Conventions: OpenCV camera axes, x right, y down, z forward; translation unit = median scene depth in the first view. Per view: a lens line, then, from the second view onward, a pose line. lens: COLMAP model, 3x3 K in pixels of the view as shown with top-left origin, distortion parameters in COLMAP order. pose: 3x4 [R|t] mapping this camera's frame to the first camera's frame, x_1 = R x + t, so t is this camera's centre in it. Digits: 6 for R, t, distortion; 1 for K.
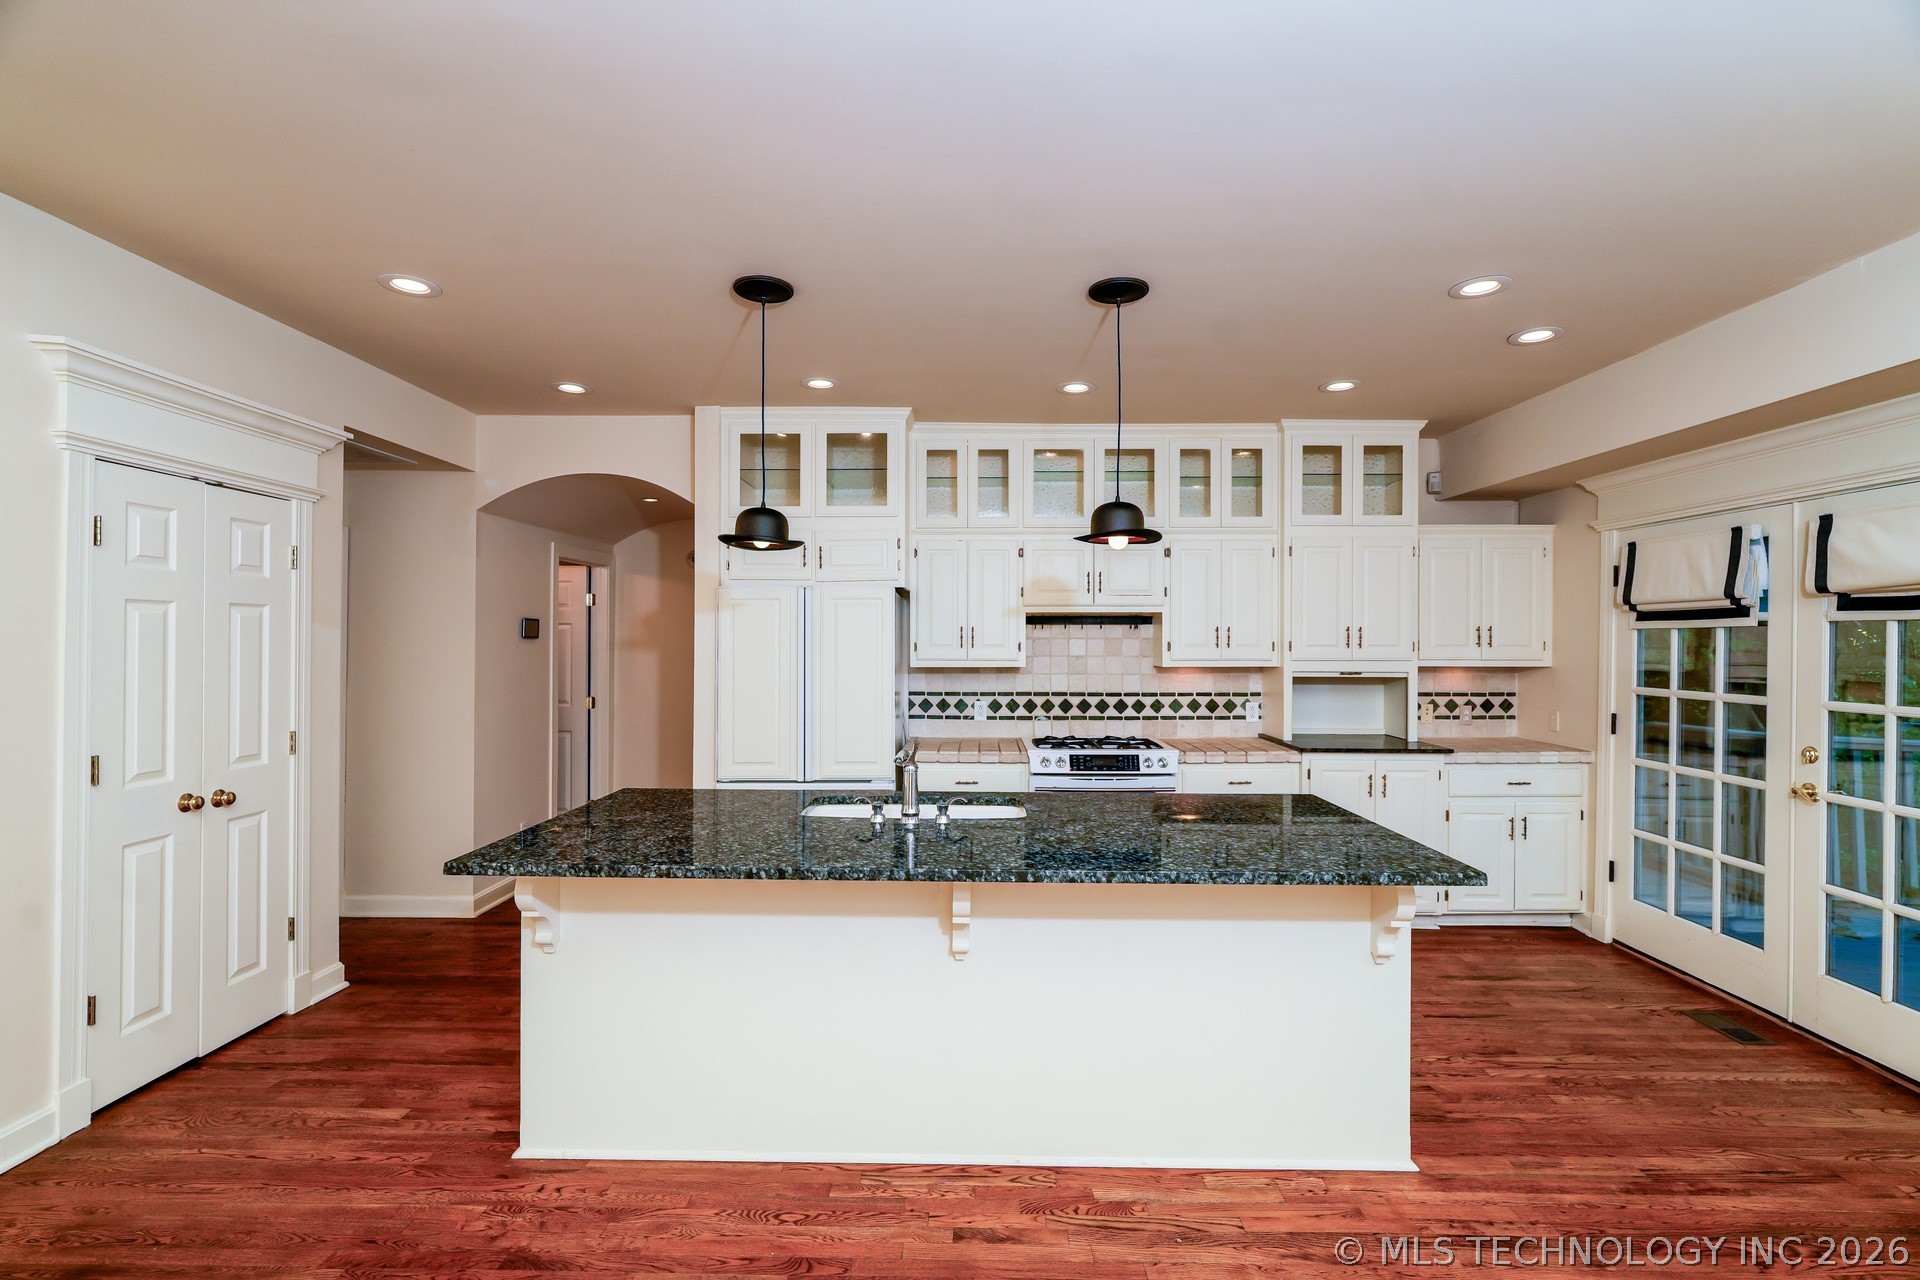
lens RADIAL K [[875.7, 0, 953.7], [0, 875.7, 649.9], [0, 0, 1]] dist [-0.011133, 0.004754]
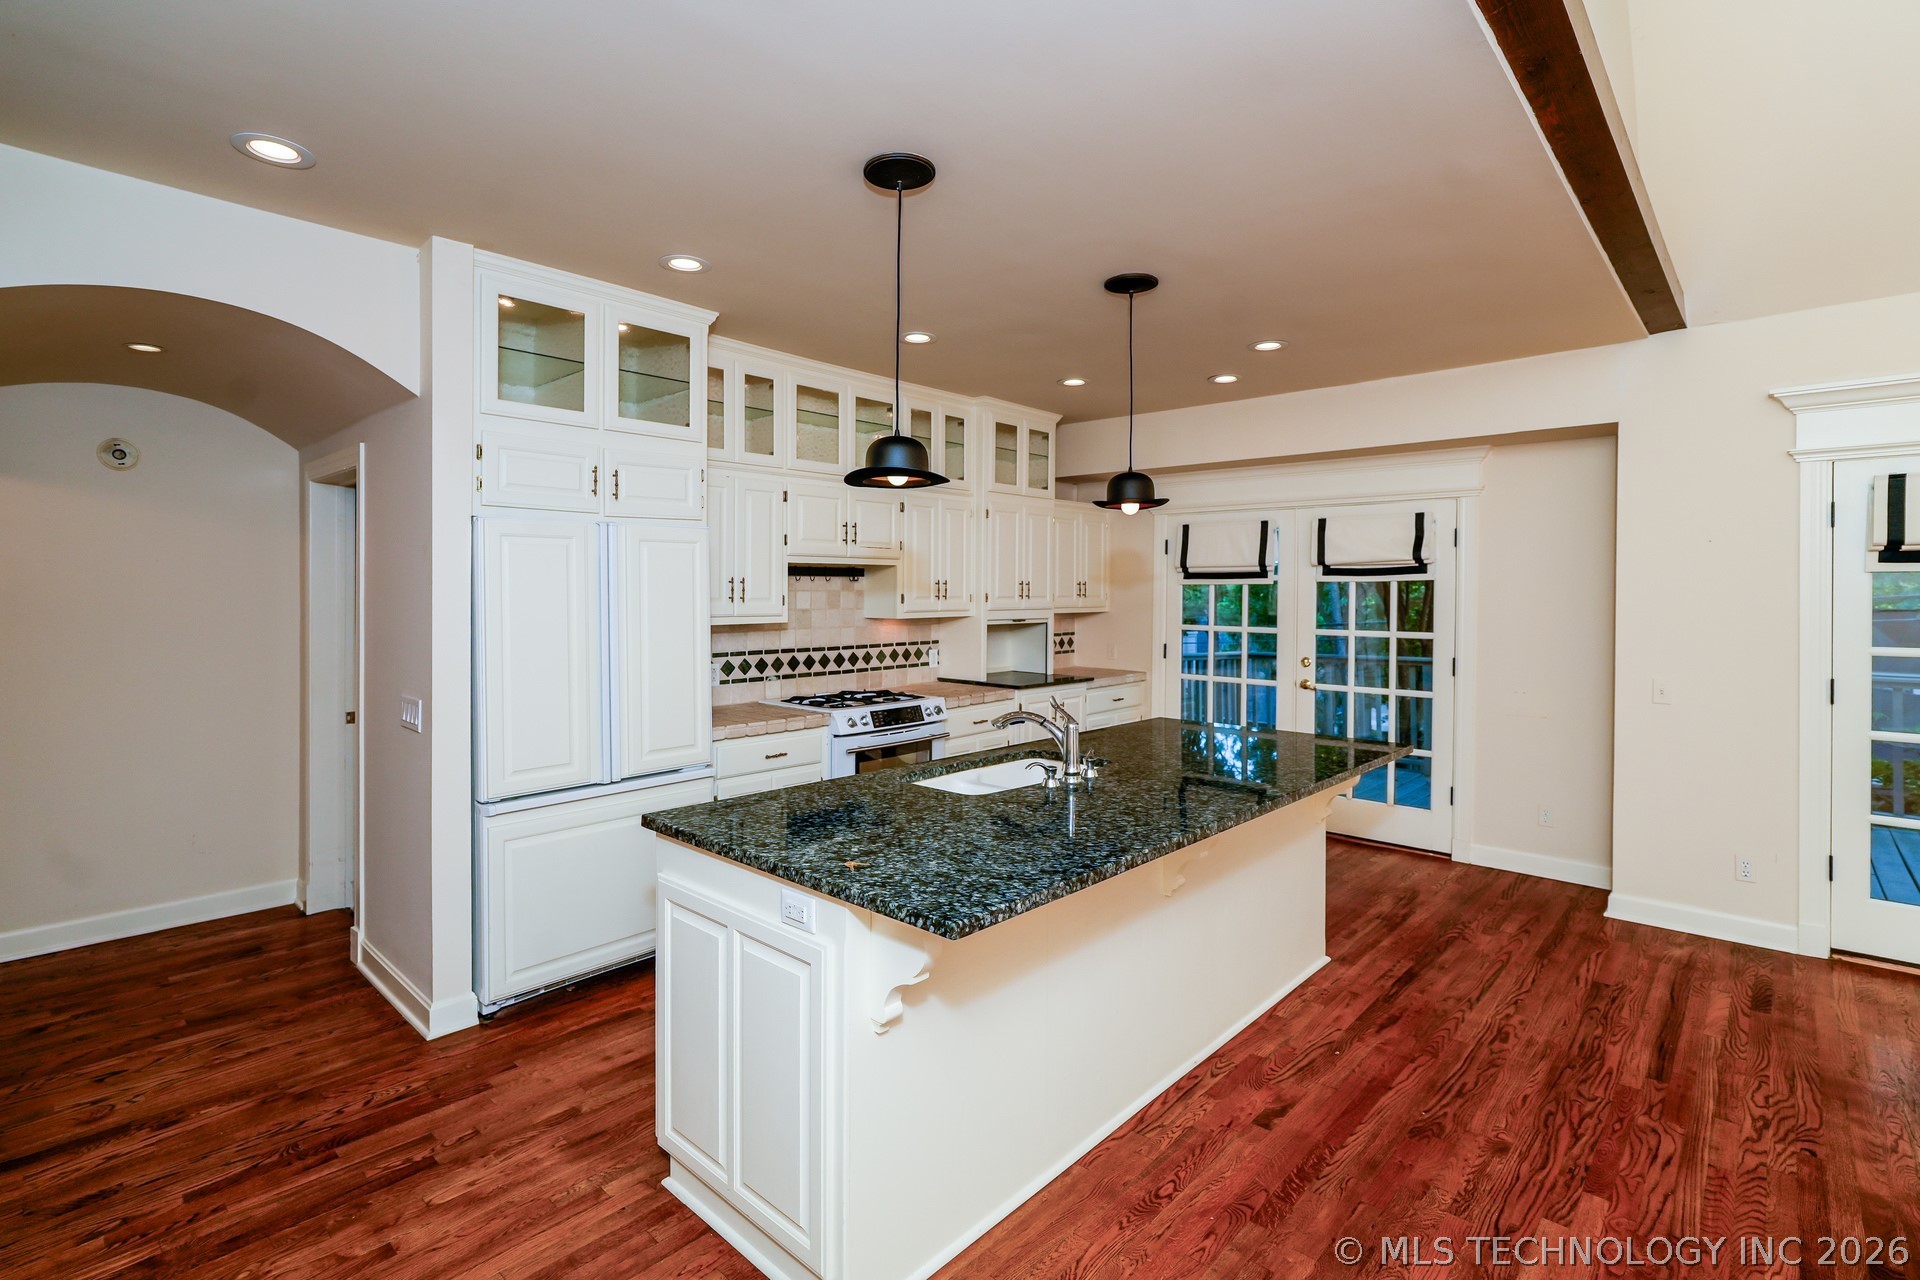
lens RADIAL K [[875.7, 0, 1036.8], [0, 875.7, 611.2], [0, 0, 1]] dist [-0.011133, 0.004754]
pose [[0.659347, -0.017200, 0.751642, -0.510174], [0.006968, 0.999835, 0.016768, -0.006708], [-0.751806, -0.005818, 0.659358, 0.239692]]
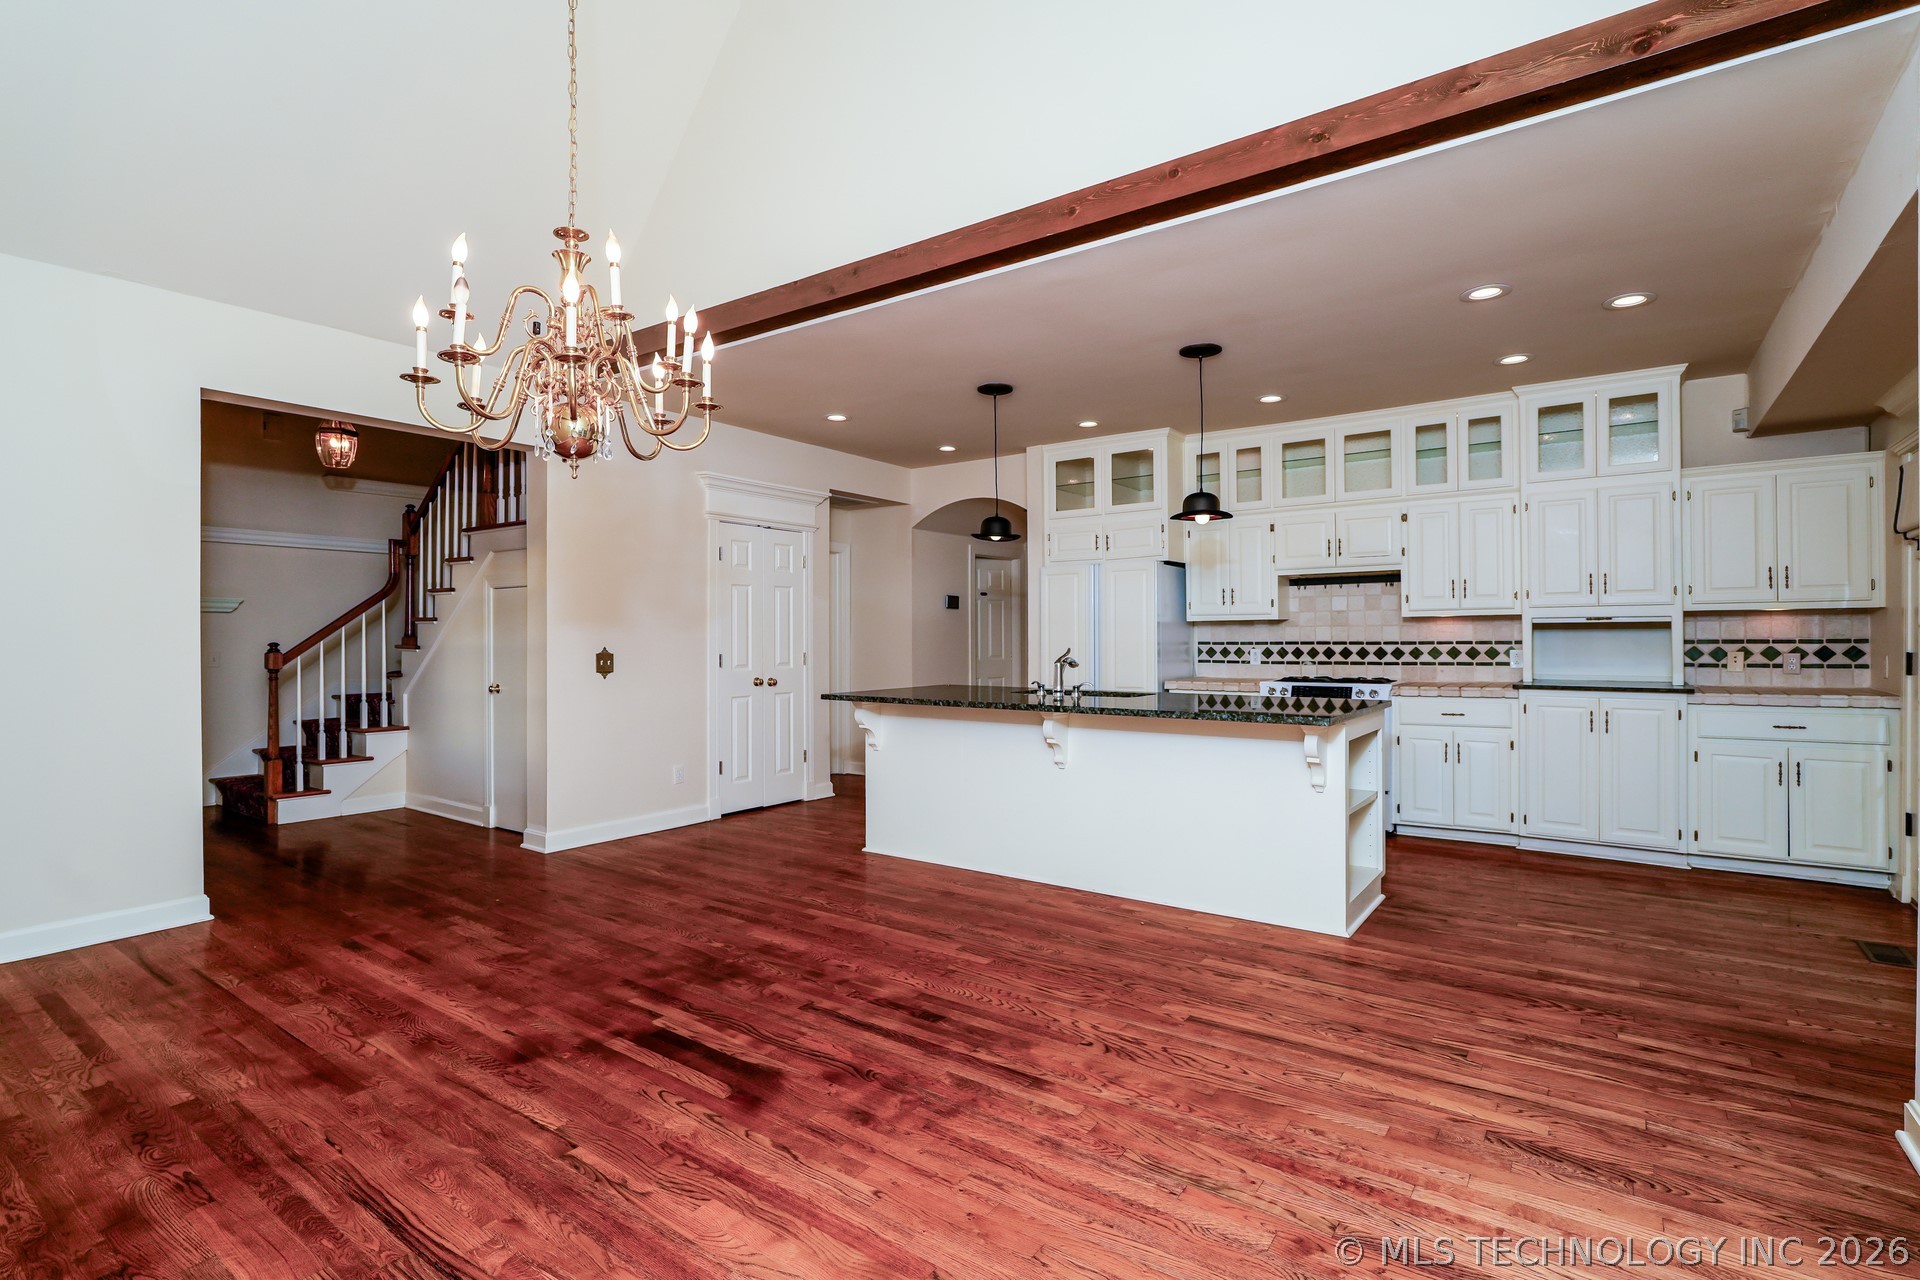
lens RADIAL K [[875.7, 0, 1008.2], [0, 875.7, 645.4], [0, 0, 1]] dist [-0.011133, 0.004754]
pose [[0.853696, -0.008826, -0.520697, 0.475913], [0.009763, 0.999952, -0.000942, 0.064200], [0.520680, -0.004279, 0.853741, -0.310702]]
